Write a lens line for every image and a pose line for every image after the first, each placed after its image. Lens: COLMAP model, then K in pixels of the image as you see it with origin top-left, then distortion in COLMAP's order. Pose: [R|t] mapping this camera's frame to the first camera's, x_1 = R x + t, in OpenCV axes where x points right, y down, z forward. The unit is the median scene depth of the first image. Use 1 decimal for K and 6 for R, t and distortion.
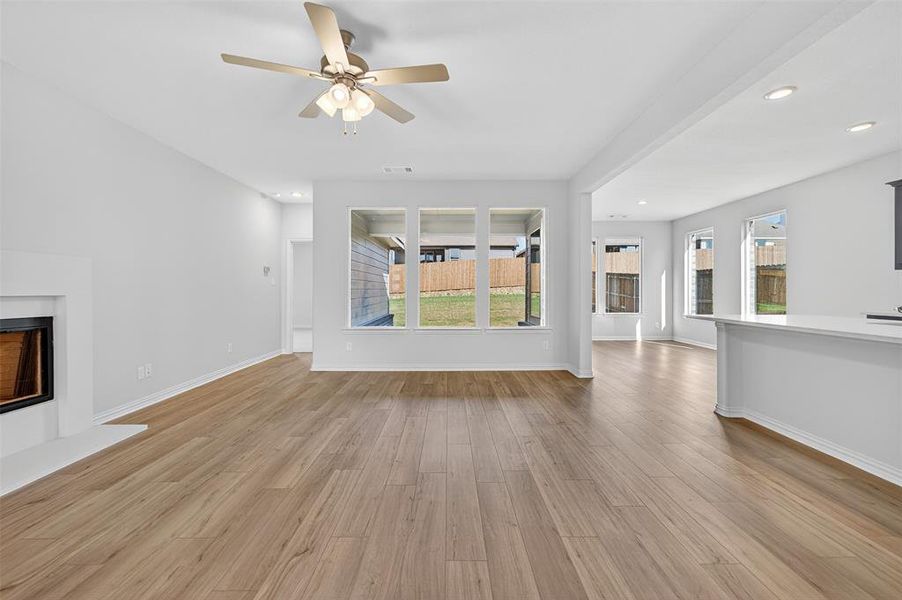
lens RADIAL K [[372.1, 0, 445.4], [0, 372.1, 292.1], [0, 0, 1]] dist [0.009248, -0.000359]
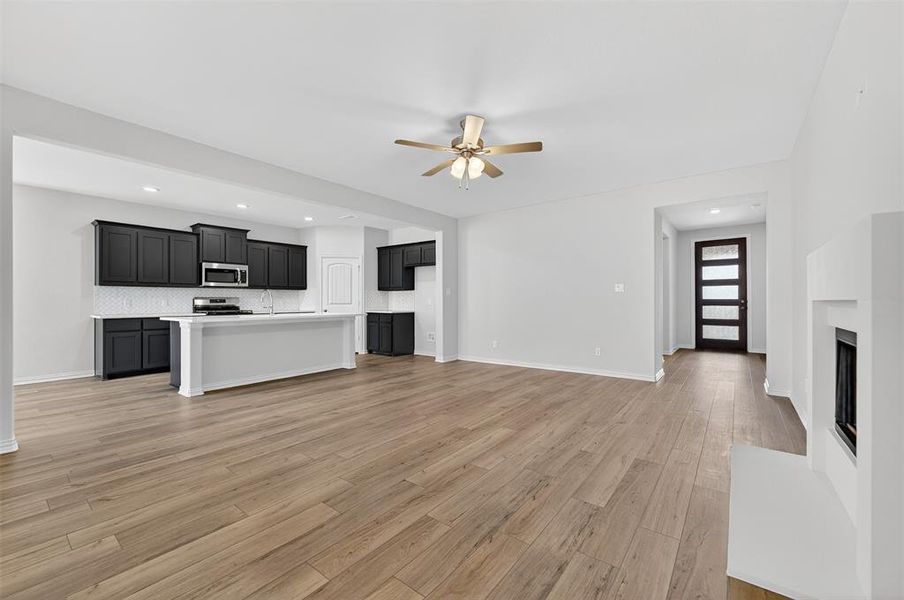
lens RADIAL K [[372.9, 0, 449.6], [0, 372.9, 299.0], [0, 0, 1]] dist [0.009248, -0.000359]
pose [[-0.791307, 0.002675, 0.611413, -0.897086], [0.005461, 0.999981, 0.002693, 0.000103], [-0.611395, 0.005470, -0.791307, 1.781906]]
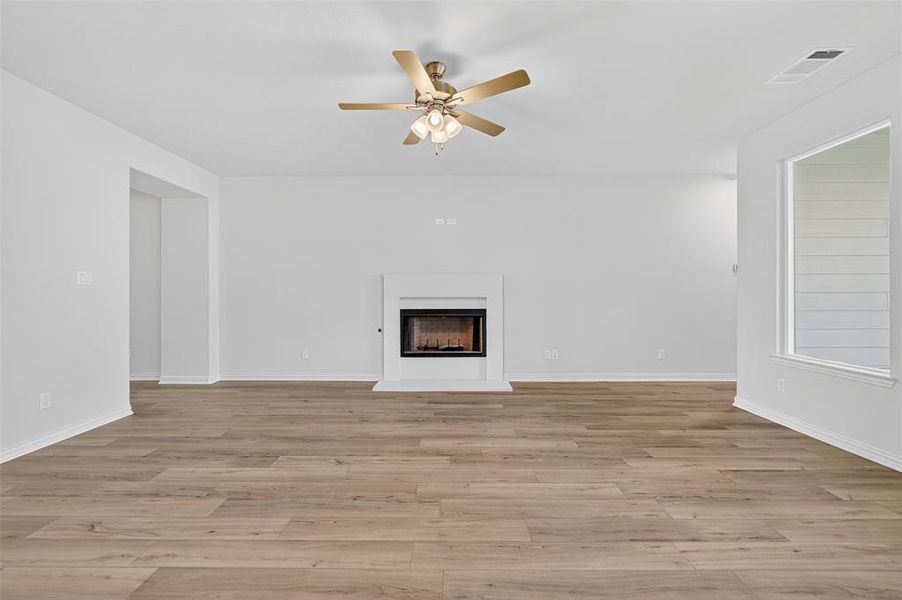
lens RADIAL K [[372.1, 0, 451.8], [0, 372.1, 294.2], [0, 0, 1]] dist [0.009248, -0.000359]
pose [[0.007722, 0.003156, -0.999965, 0.679903], [-0.007169, 0.999969, 0.003101, -0.007395], [0.999944, 0.007145, 0.007745, 0.840622]]
